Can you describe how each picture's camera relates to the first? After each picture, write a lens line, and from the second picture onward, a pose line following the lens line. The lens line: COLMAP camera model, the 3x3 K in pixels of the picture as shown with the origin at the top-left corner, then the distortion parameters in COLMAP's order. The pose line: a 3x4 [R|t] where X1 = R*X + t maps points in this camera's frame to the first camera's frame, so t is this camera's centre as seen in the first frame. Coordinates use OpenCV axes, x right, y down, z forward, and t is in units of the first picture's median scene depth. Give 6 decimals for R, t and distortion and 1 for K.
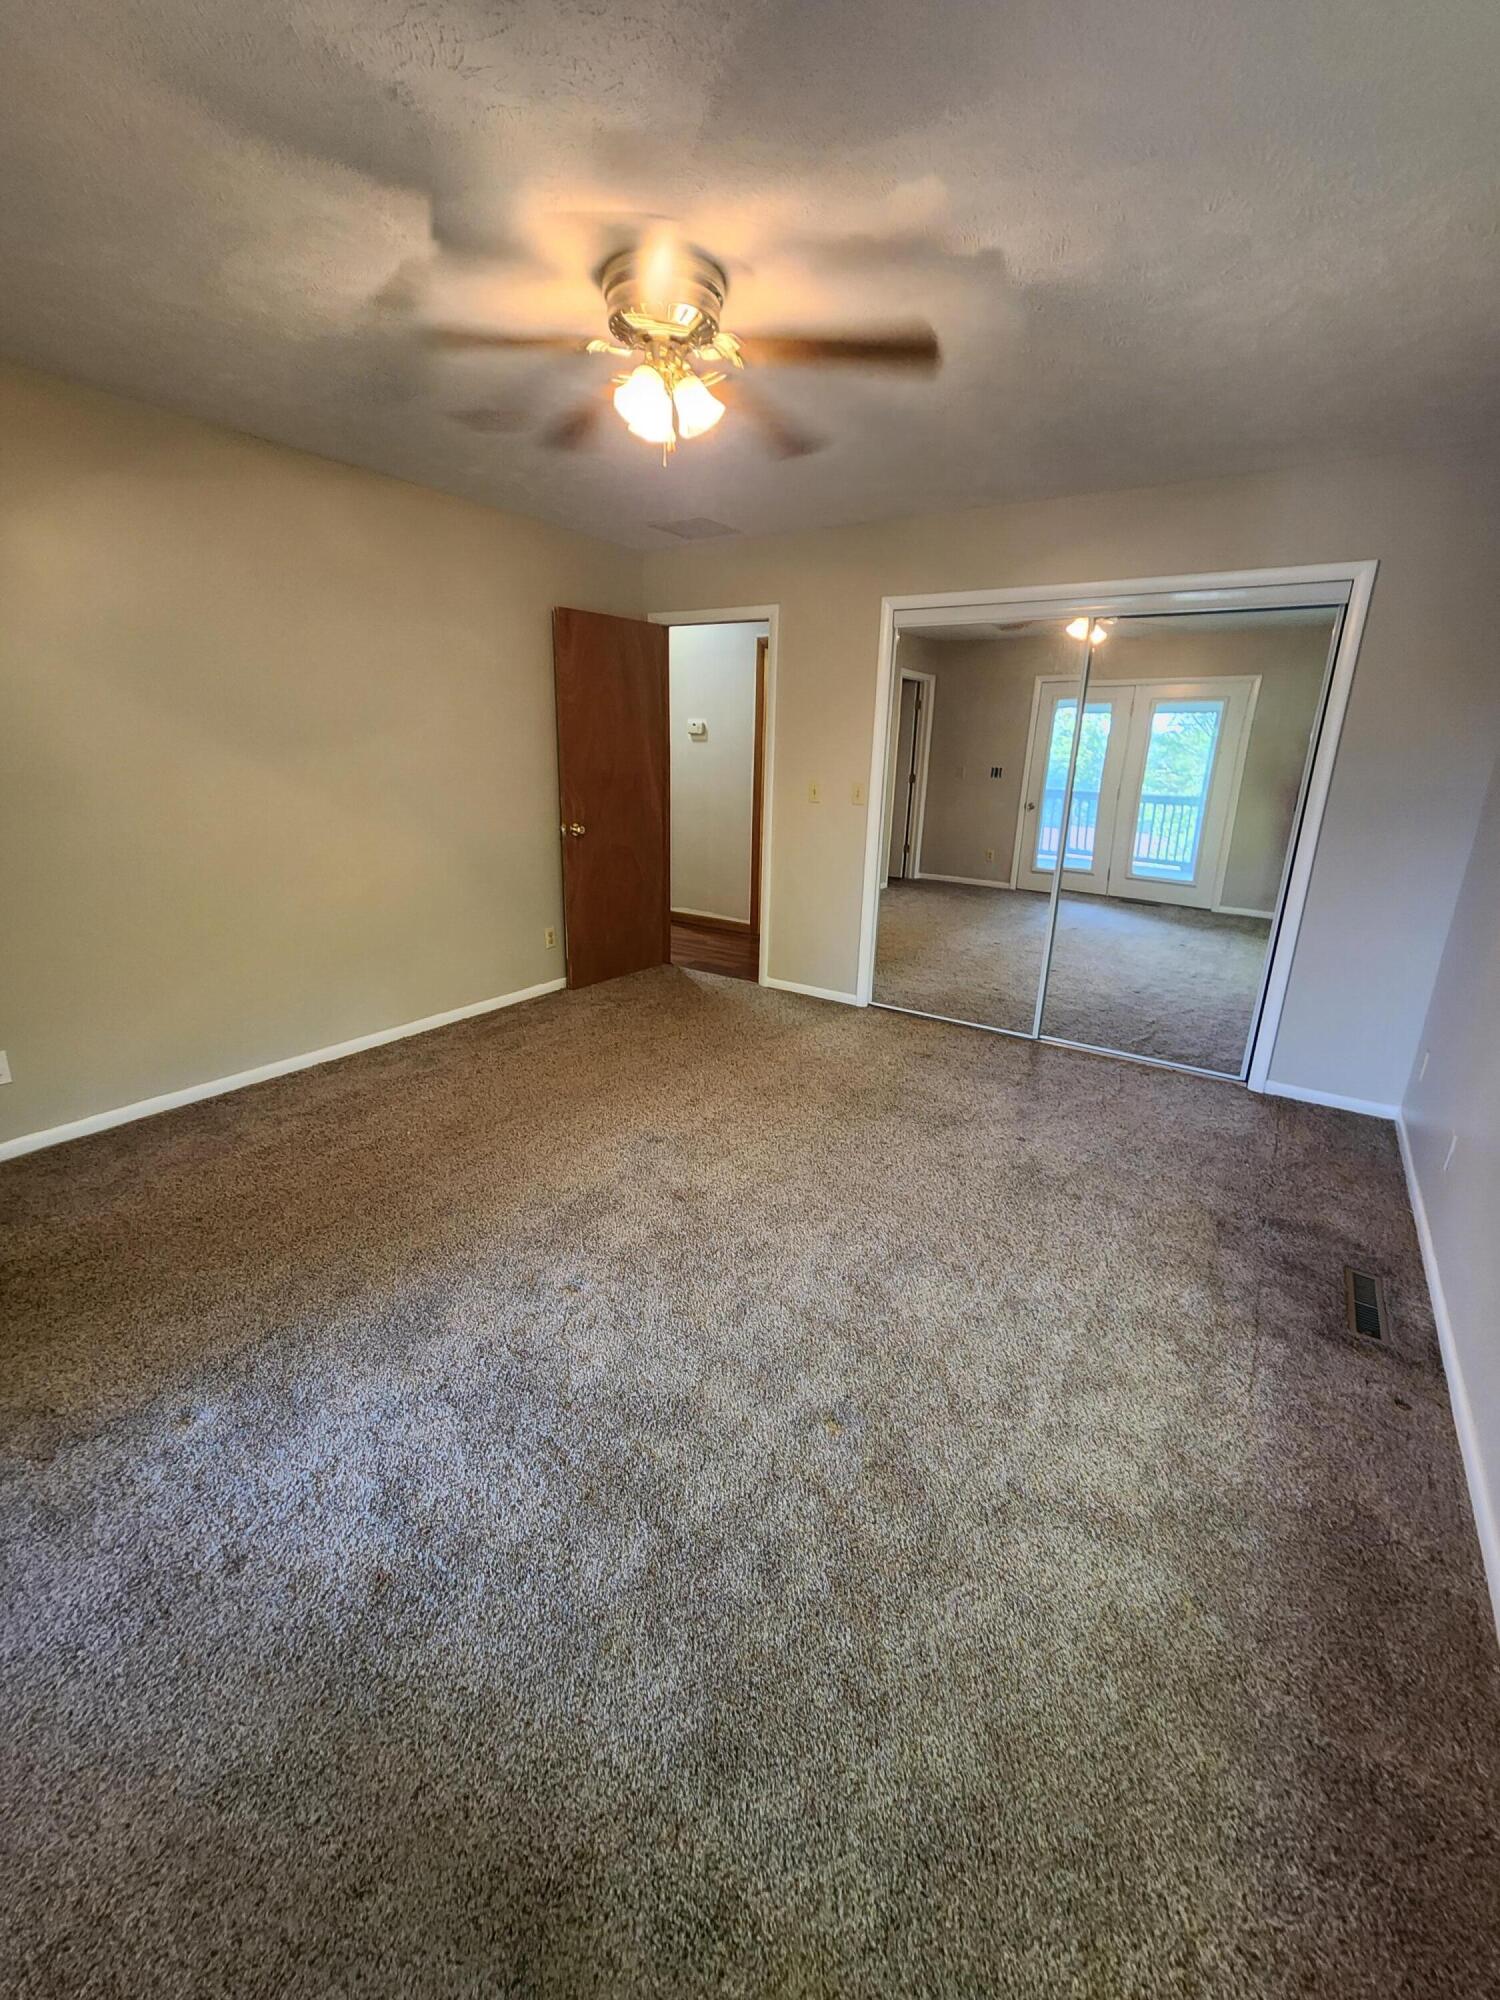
lens RADIAL K [[824.8, 0, 748.8], [0, 824.8, 984.4], [0, 0, 1]] dist [0.000269, -0.000784]
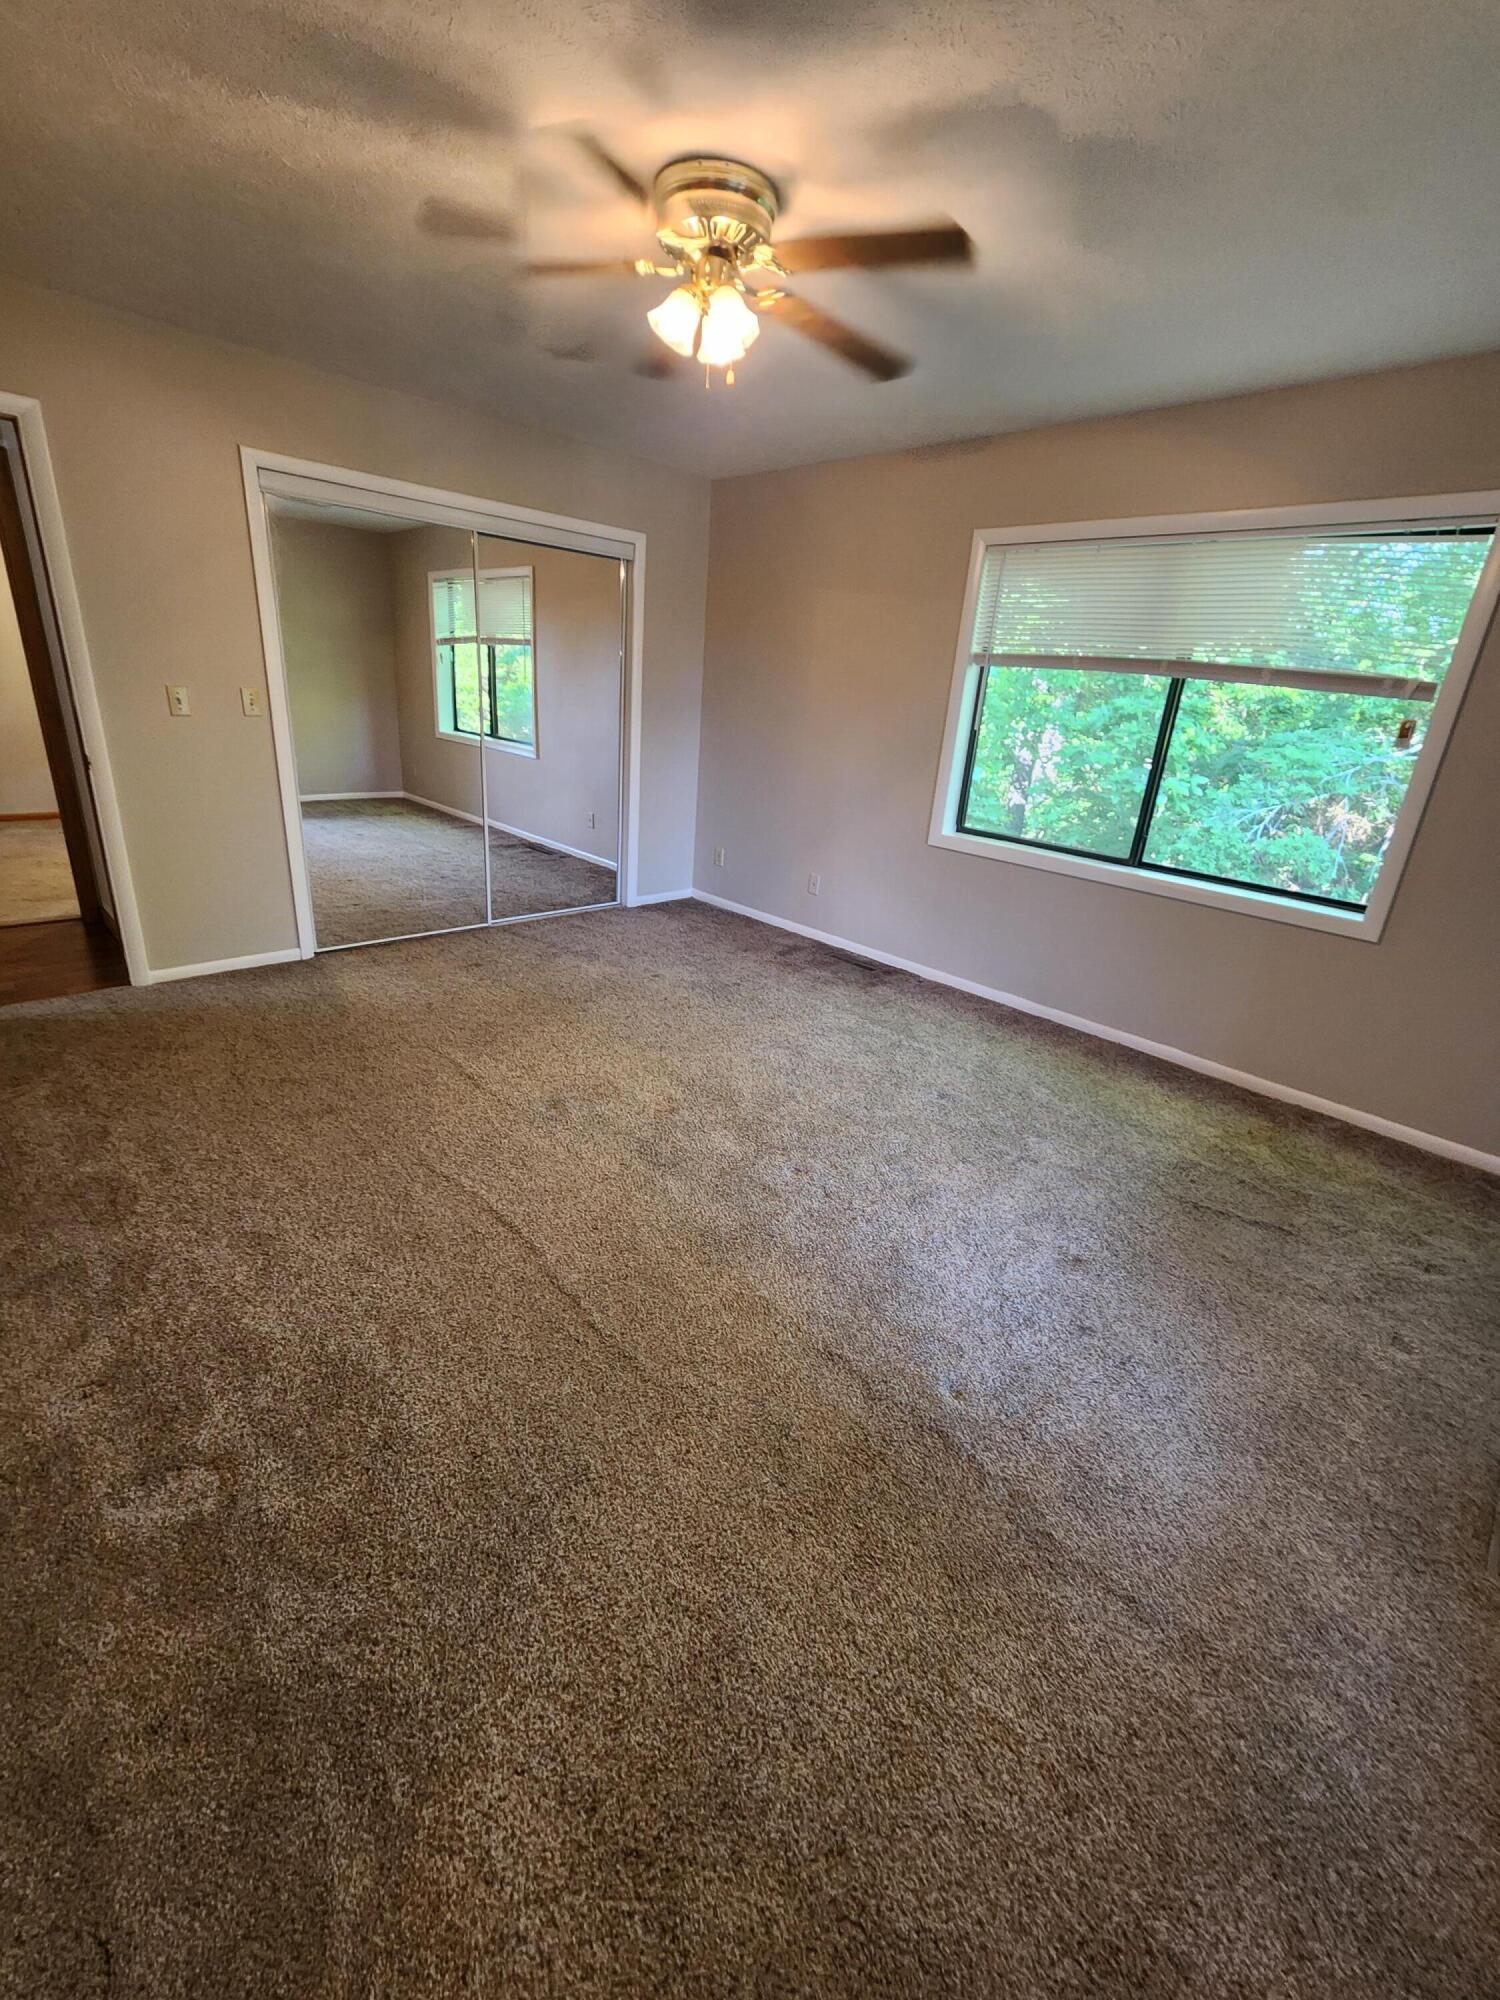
lens RADIAL K [[824.8, 0, 748.8], [0, 824.8, 984.4], [0, 0, 1]] dist [0.000269, -0.000784]
pose [[0.209550, -0.347012, 0.914151, -0.655650], [0.214337, 0.928471, 0.303316, -0.128632], [-0.954017, 0.132377, 0.268939, 0.402301]]
